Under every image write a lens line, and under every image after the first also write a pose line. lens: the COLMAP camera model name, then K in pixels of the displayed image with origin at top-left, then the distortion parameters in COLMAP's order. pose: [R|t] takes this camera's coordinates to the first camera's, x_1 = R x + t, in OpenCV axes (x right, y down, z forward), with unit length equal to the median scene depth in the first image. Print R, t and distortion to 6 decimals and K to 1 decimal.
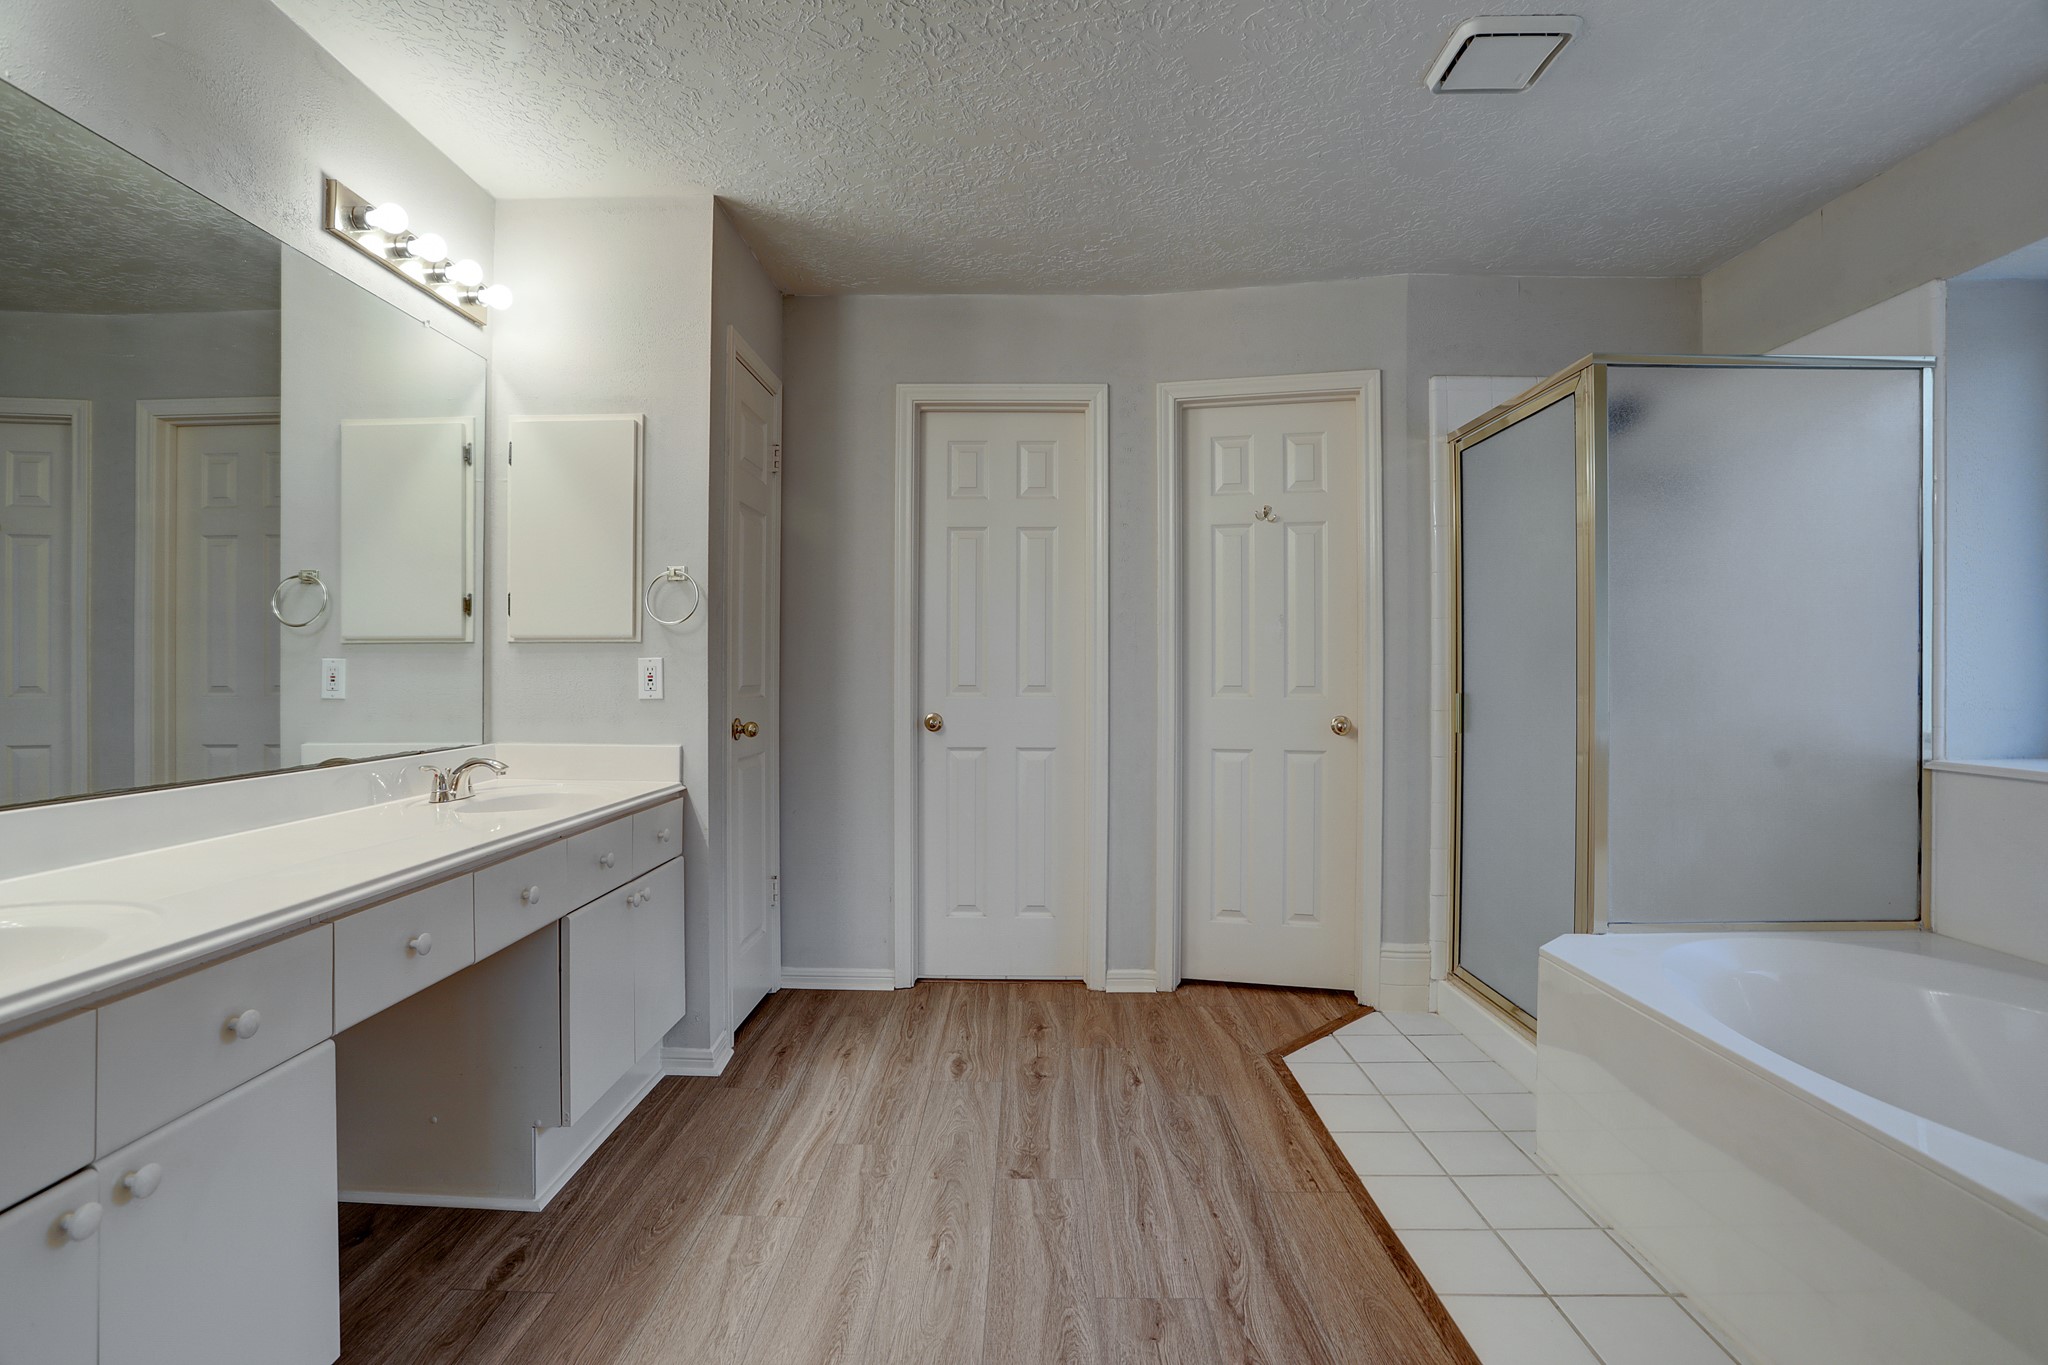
lens RADIAL K [[995.3, 0, 1022.6], [0, 995.3, 668.8], [0, 0, 1]] dist [-0.062804, 0.026833]
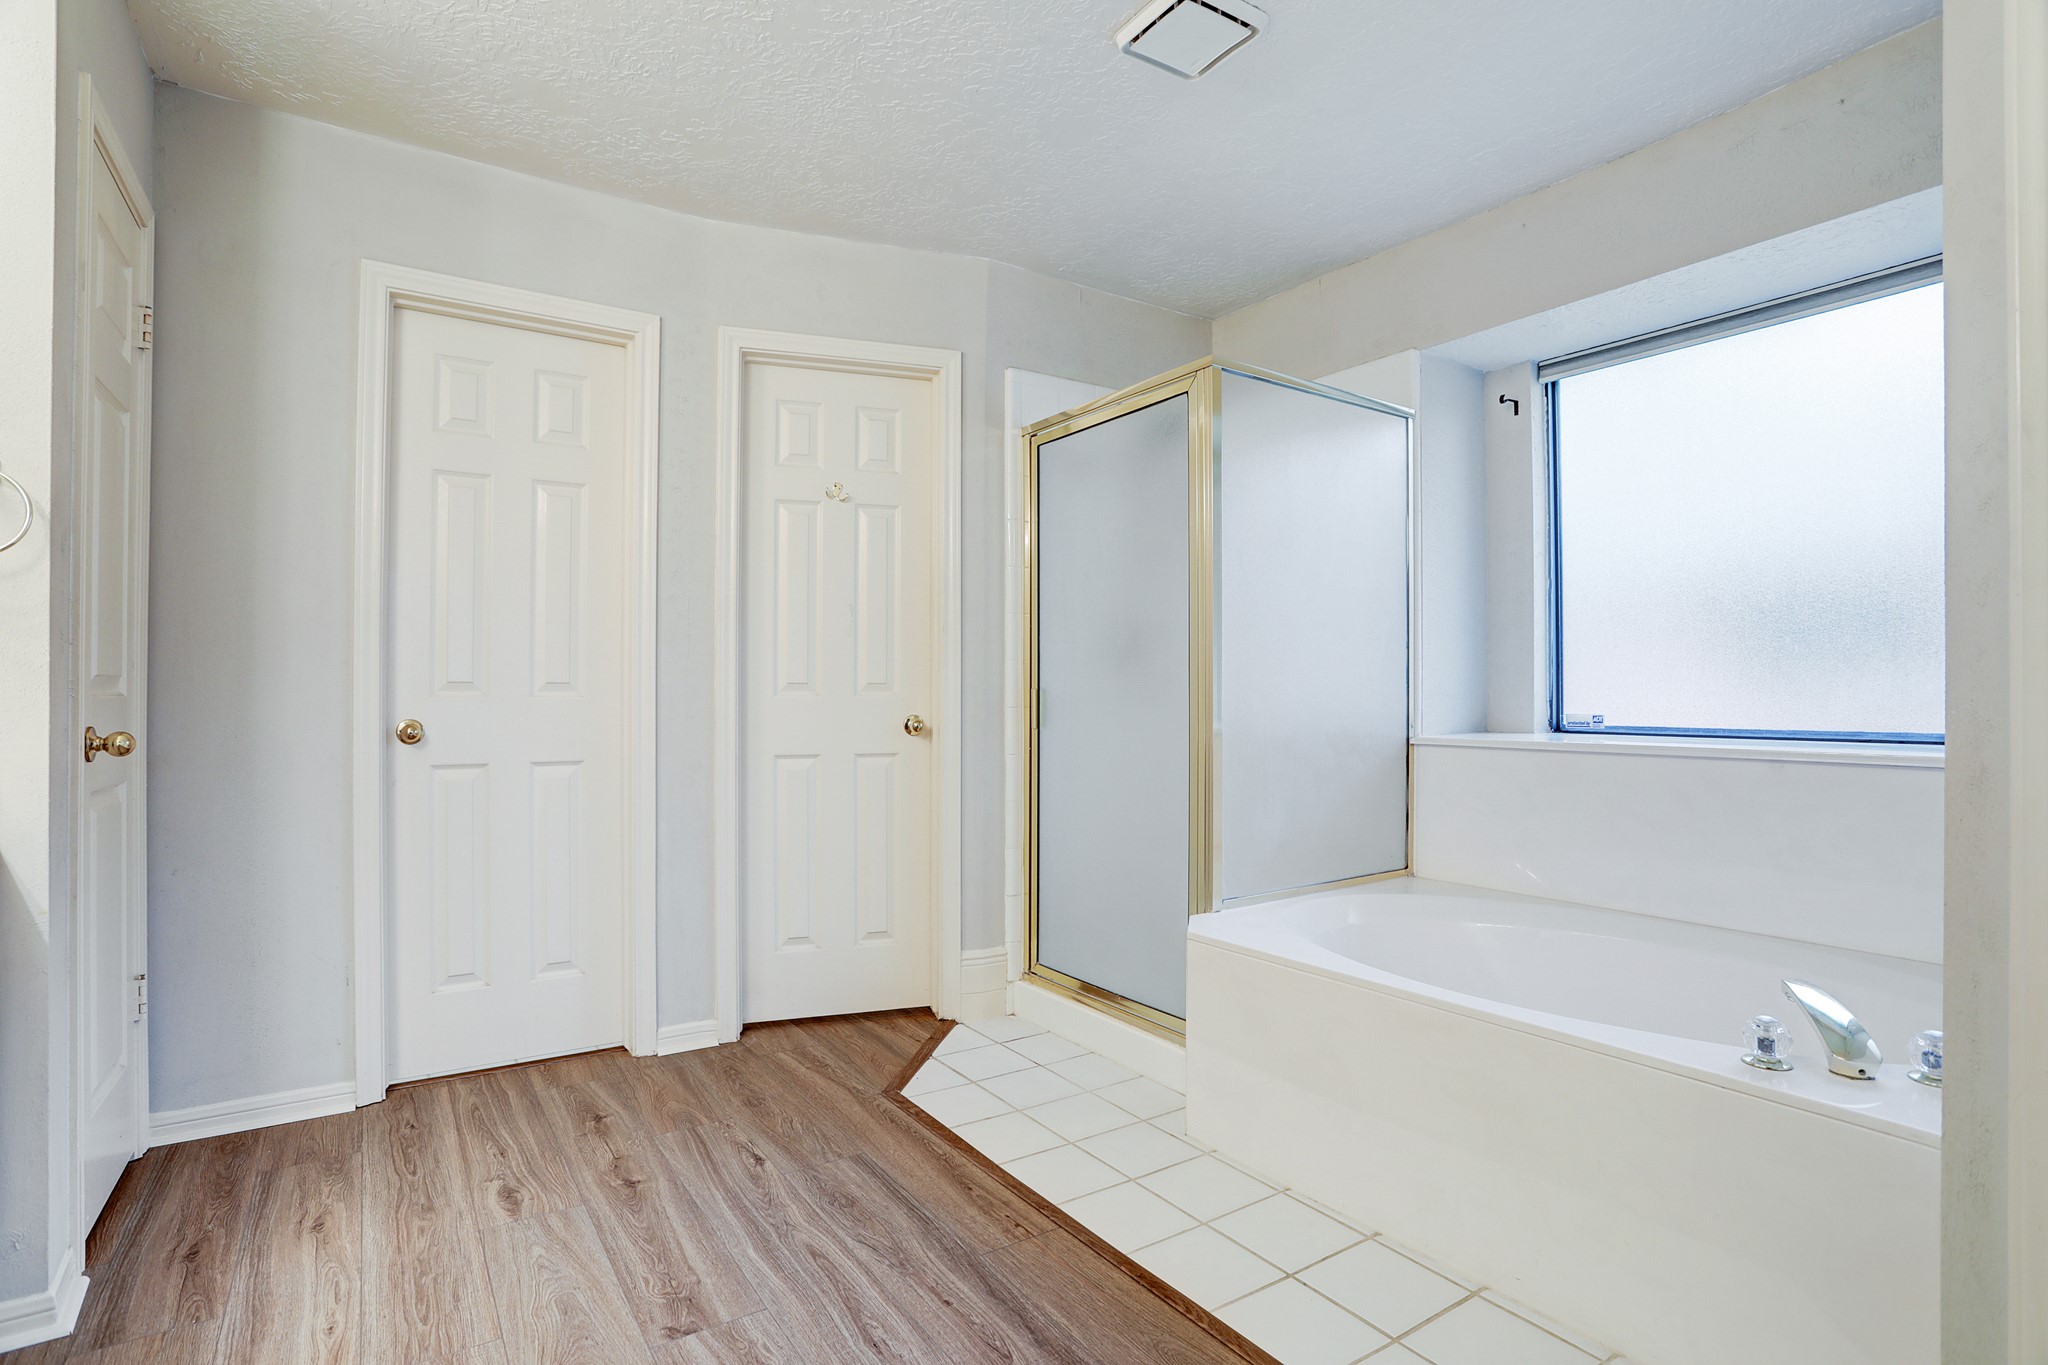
lens RADIAL K [[995.3, 0, 1011.9], [0, 995.3, 686.8], [0, 0, 1]] dist [-0.062804, 0.026833]
pose [[0.831649, 0.001107, 0.555300, -0.148413], [0.000202, 0.999997, -0.002297, 0.027532], [-0.555301, 0.002022, 0.831647, 0.194027]]
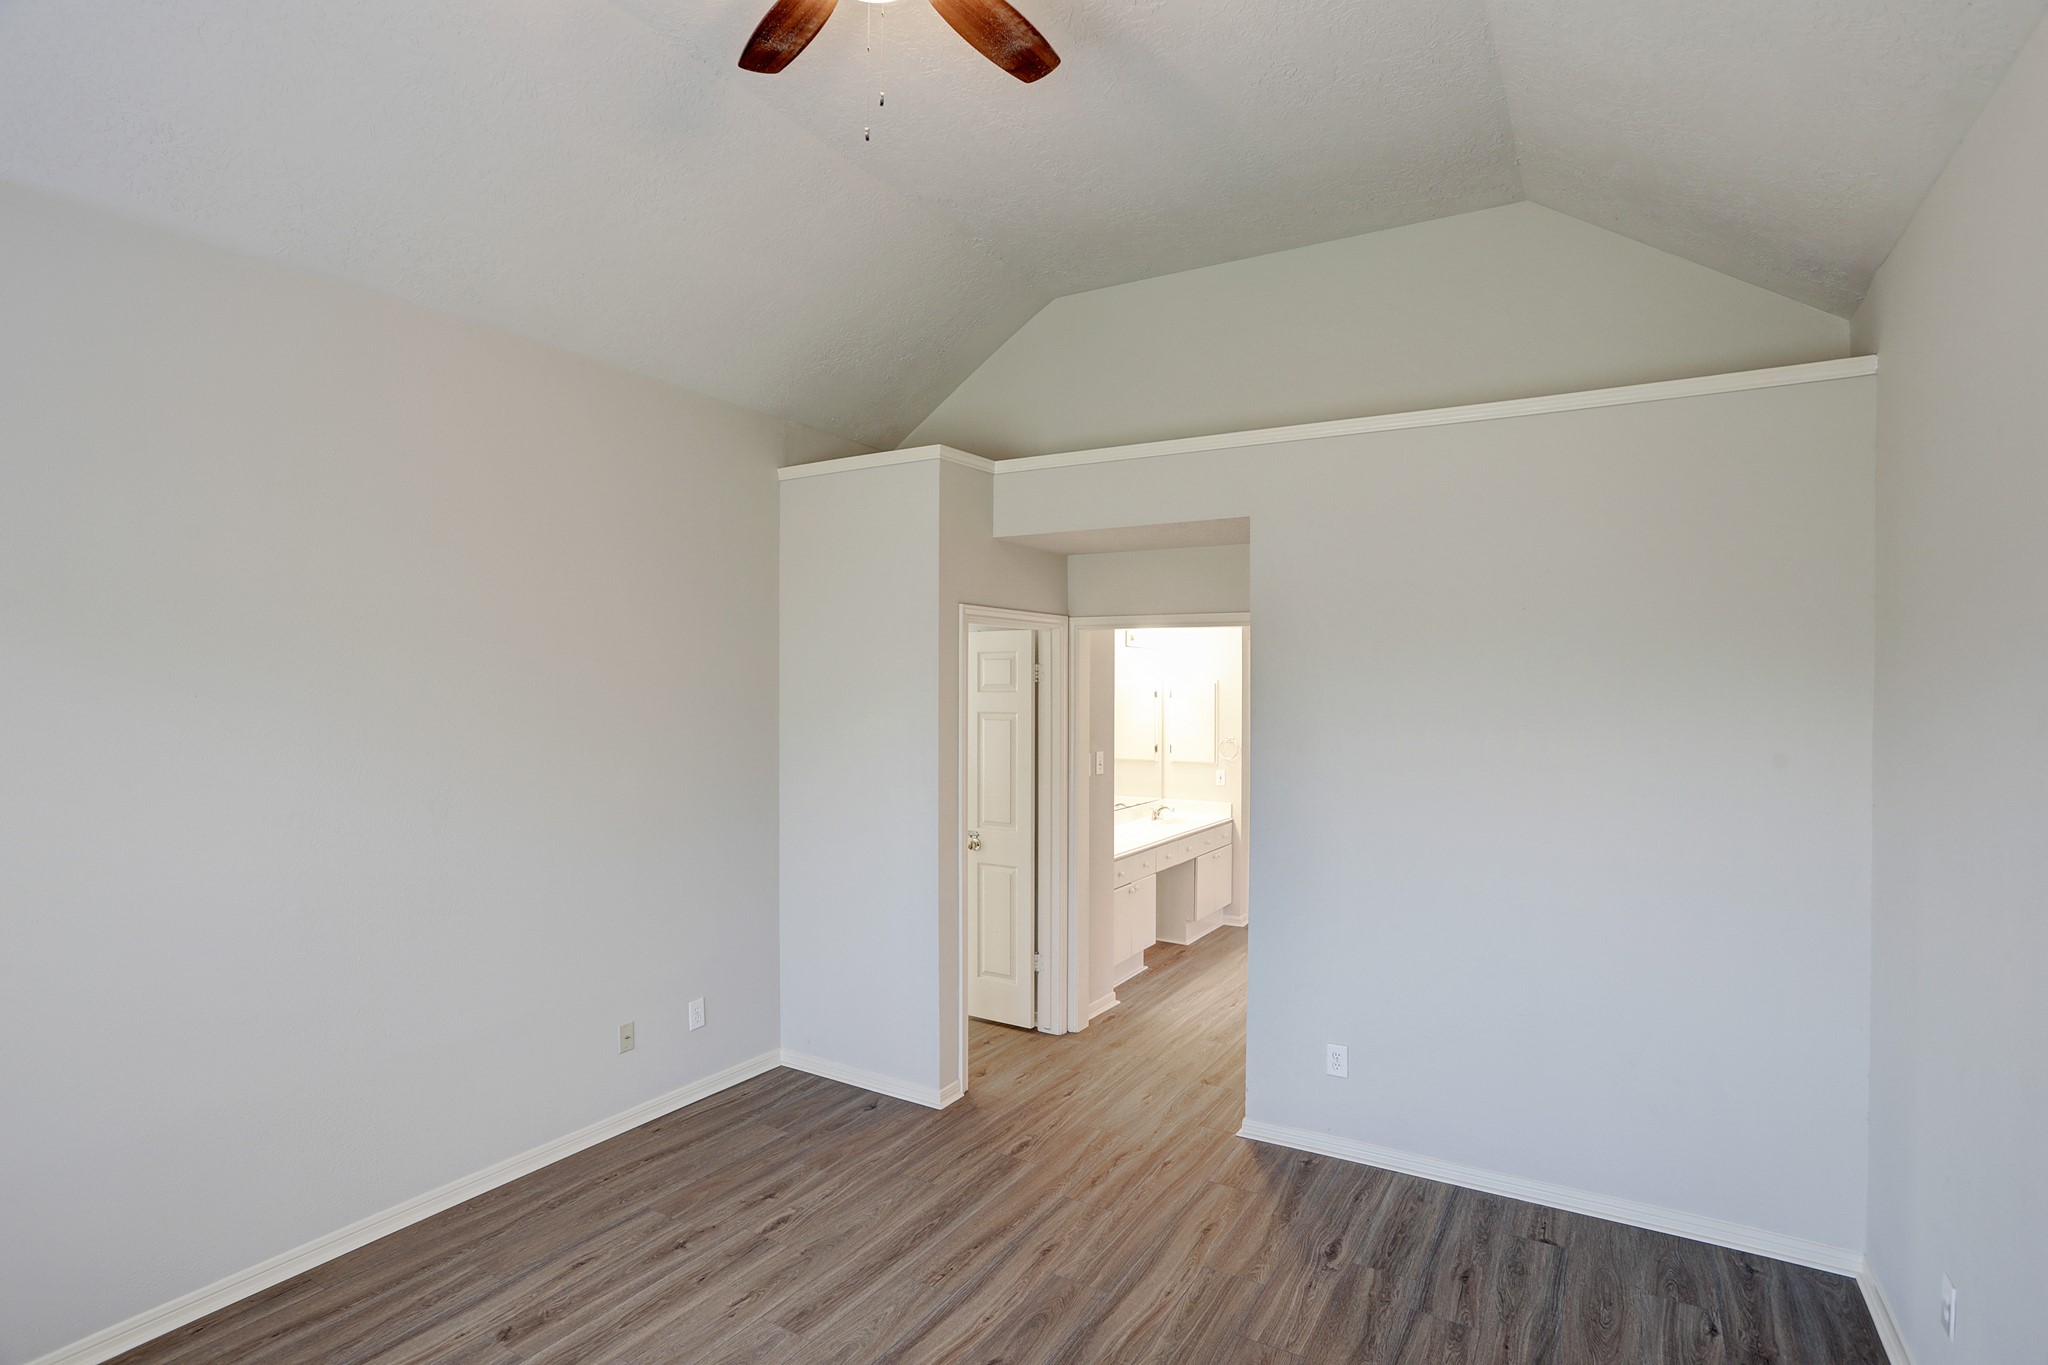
lens RADIAL K [[995.3, 0, 1020.6], [0, 995.3, 689.7], [0, 0, 1]] dist [-0.062804, 0.026833]
pose [[0.855818, 0.000986, -0.517276, 0.542203], [0.001840, 0.999986, 0.004951, -0.238148], [0.517273, -0.005189, 0.855805, -1.556167]]
